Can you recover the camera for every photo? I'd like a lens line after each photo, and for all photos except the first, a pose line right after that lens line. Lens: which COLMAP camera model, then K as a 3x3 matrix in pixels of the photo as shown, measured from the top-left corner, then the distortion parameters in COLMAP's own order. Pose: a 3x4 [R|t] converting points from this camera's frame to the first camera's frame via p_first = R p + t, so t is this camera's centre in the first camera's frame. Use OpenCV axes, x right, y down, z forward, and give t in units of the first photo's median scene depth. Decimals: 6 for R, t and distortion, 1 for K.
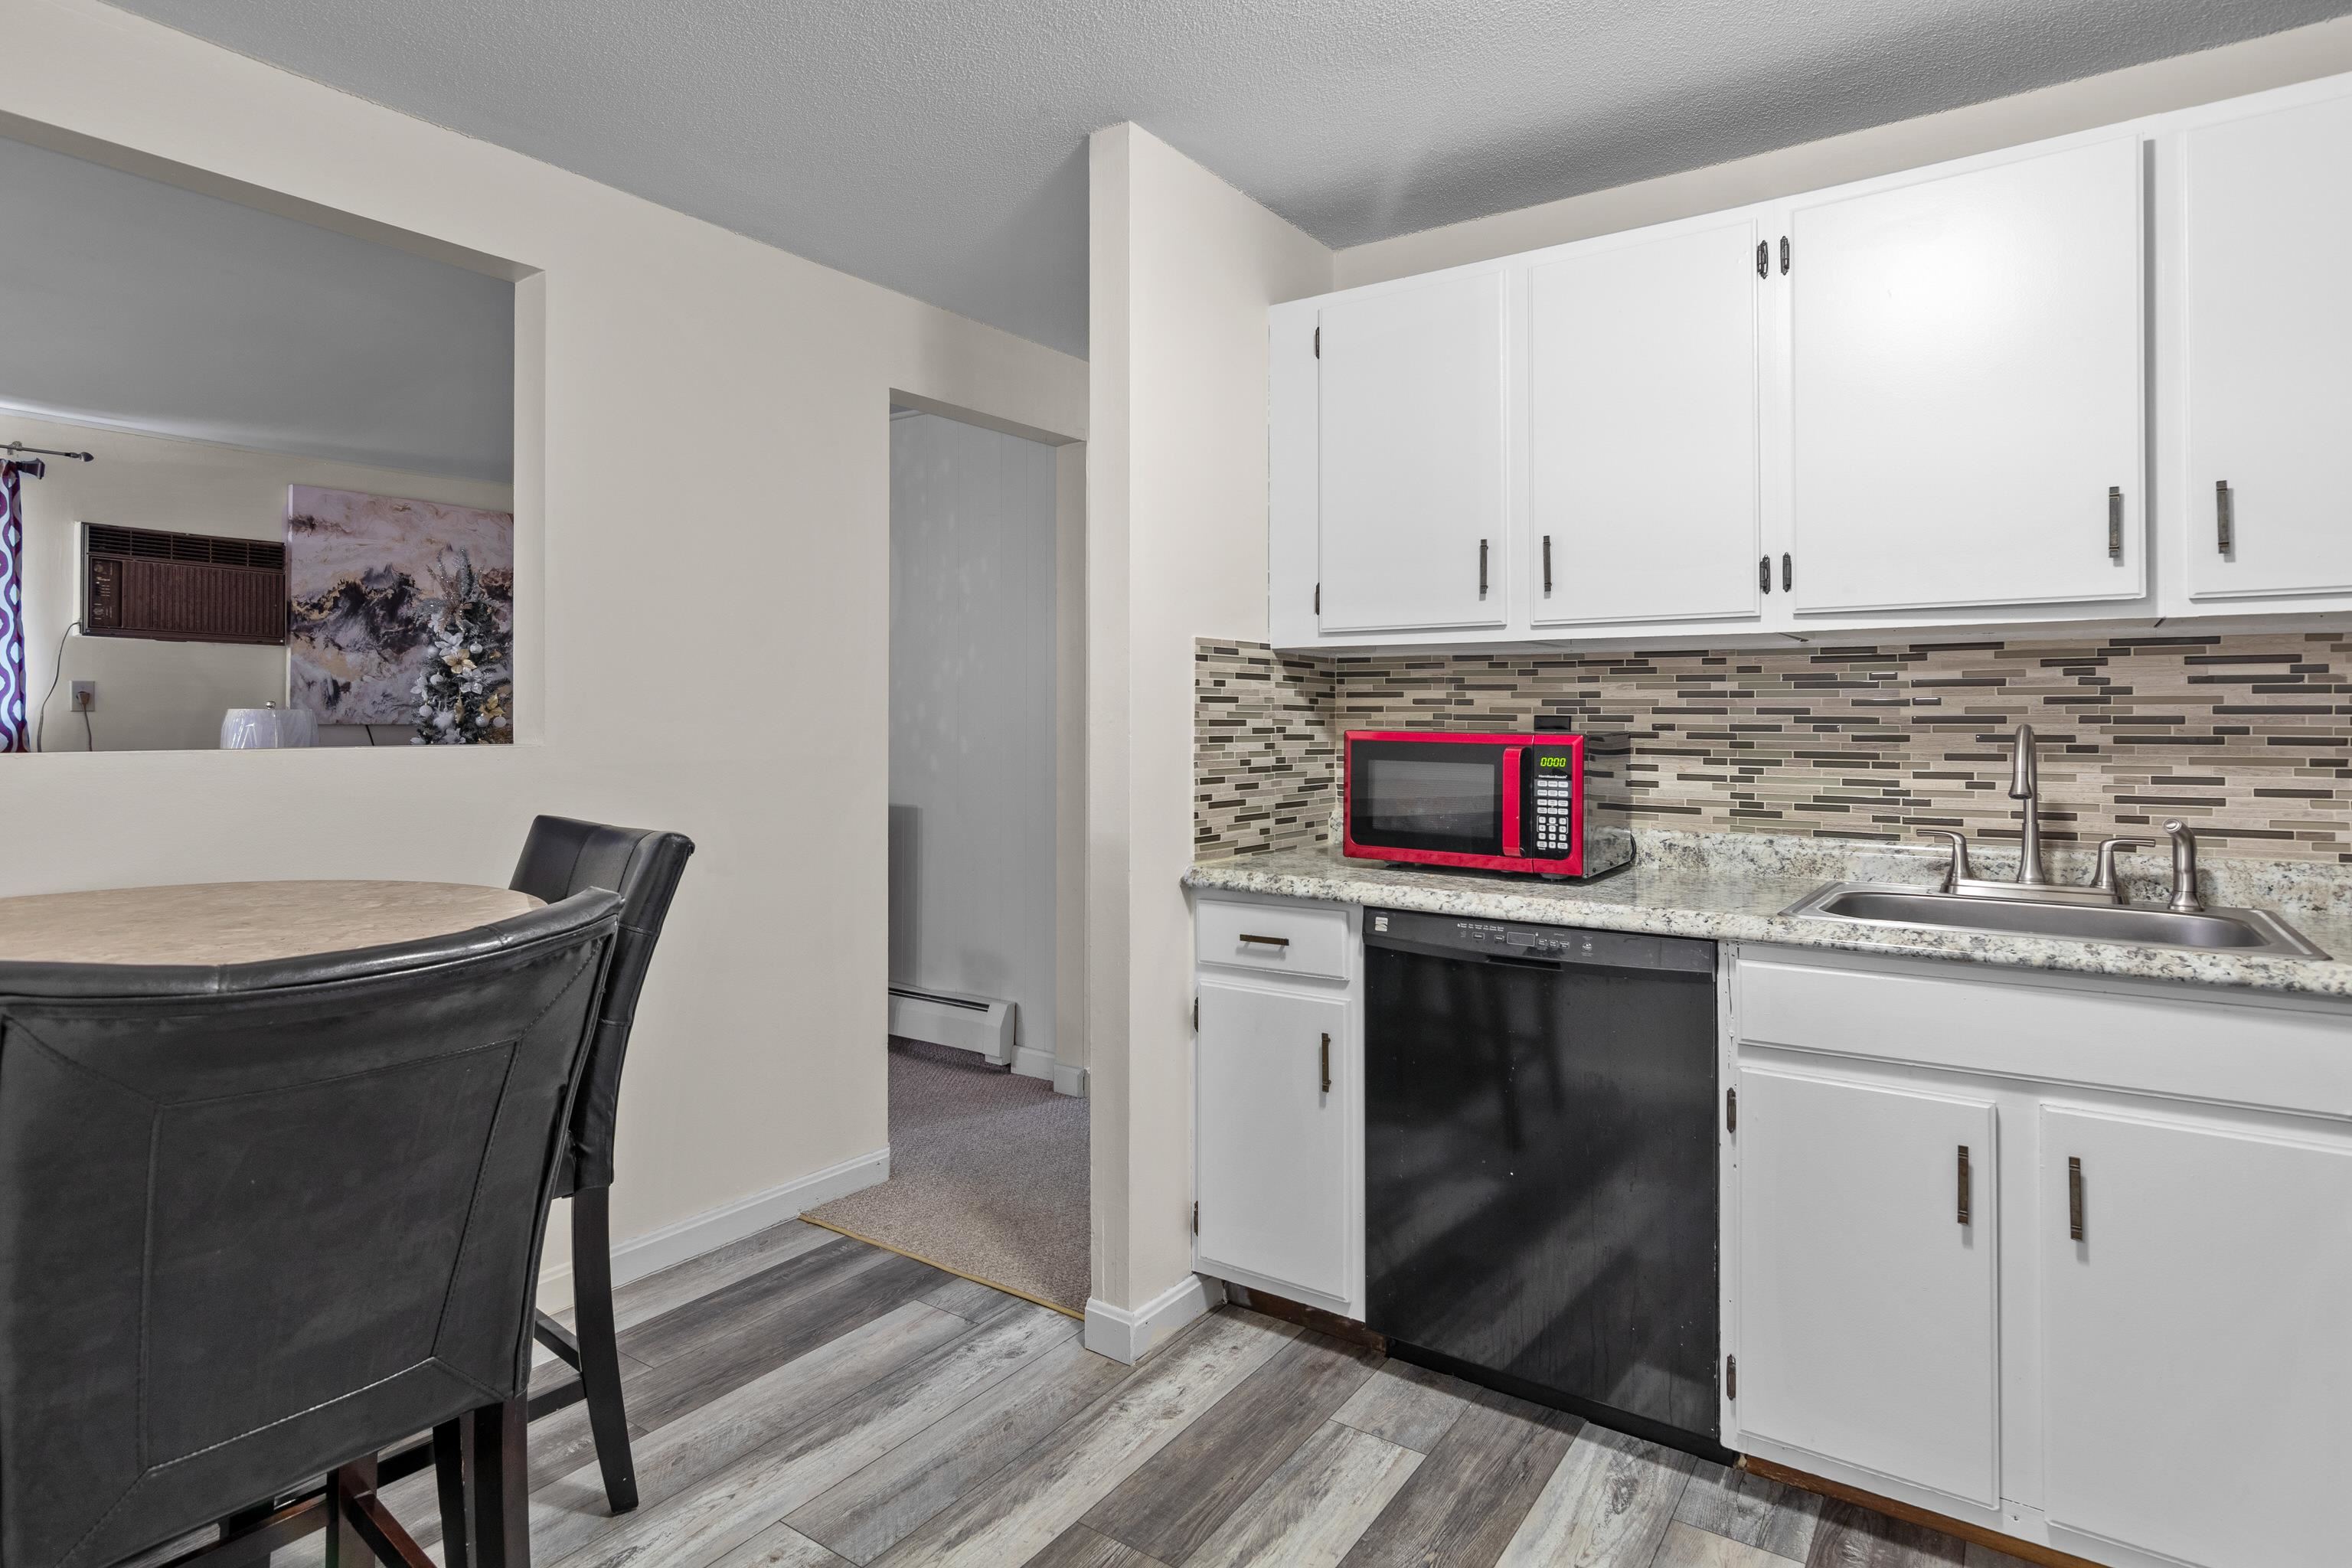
lens RADIAL K [[1265.7, 0, 1164.8], [0, 1265.7, 699.4], [0, 0, 1]] dist [0.002748, -0.001564]
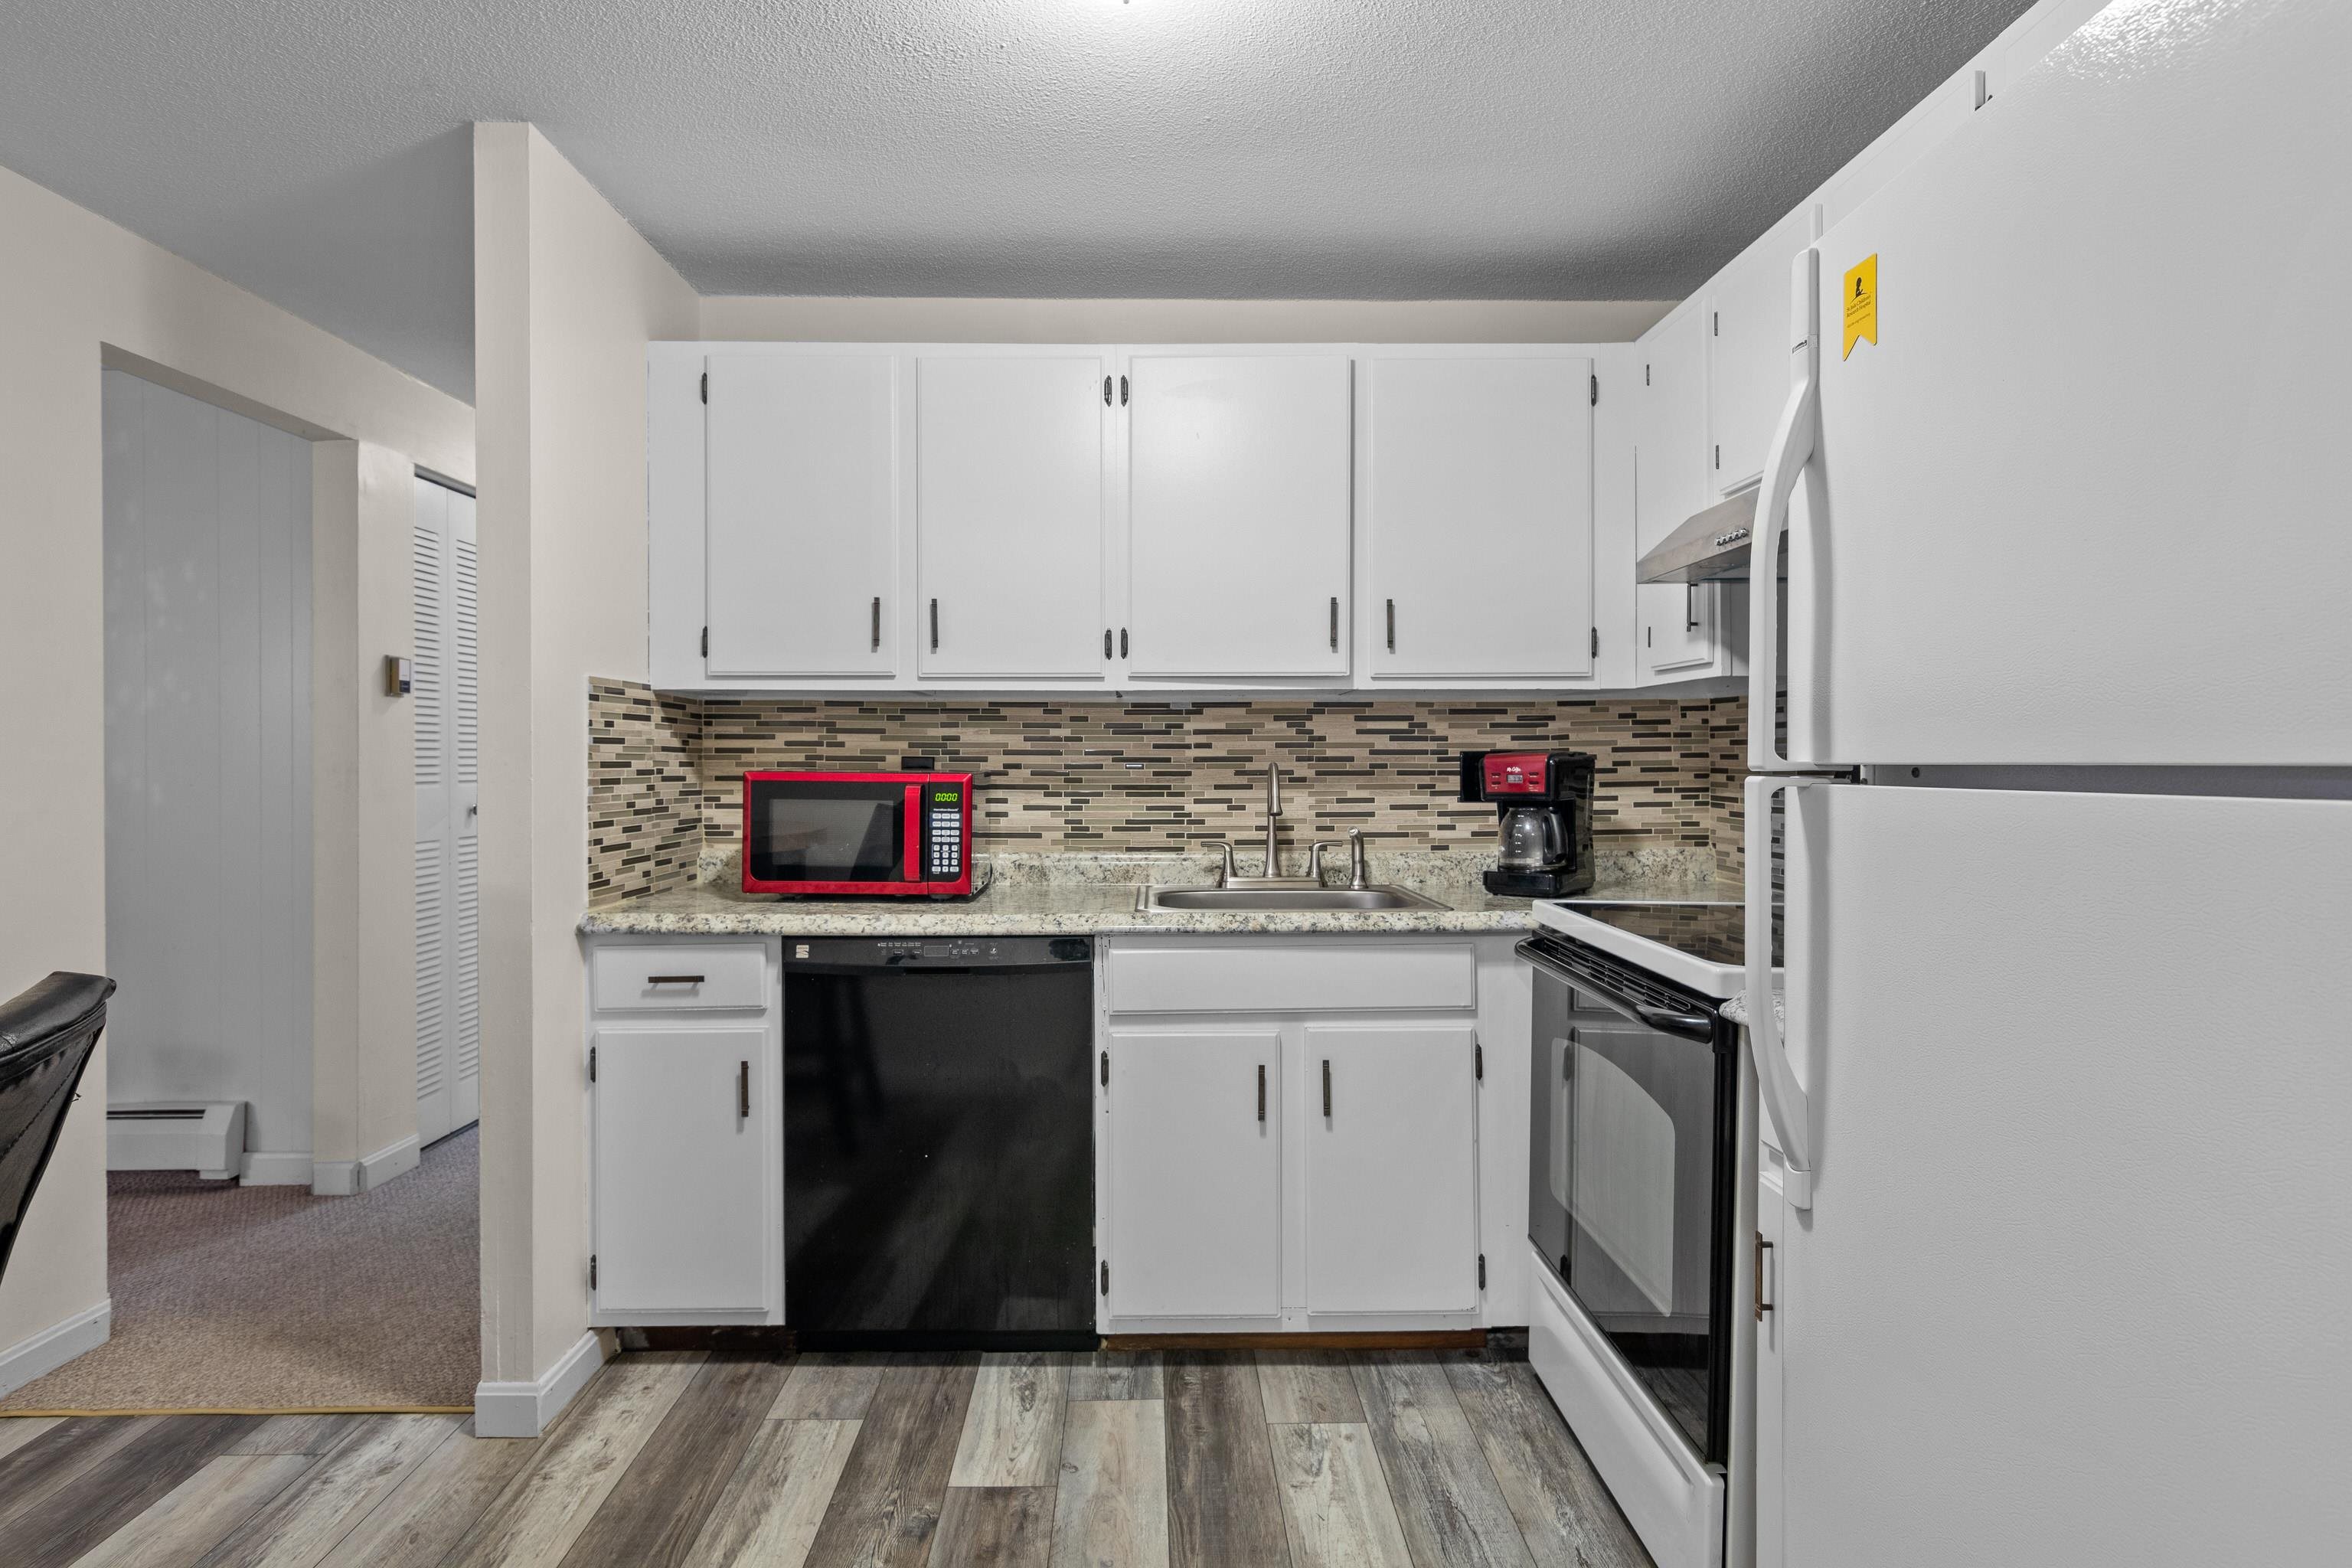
lens RADIAL K [[1236.0, 0, 1173.5], [0, 1236.0, 760.2], [0, 0, 1]] dist [0.002028, 0.002219]
pose [[0.810086, -0.003498, 0.586301, -0.181433], [-0.006148, 0.999877, 0.014459, -0.001493], [-0.586279, -0.015317, 0.809965, -0.030064]]
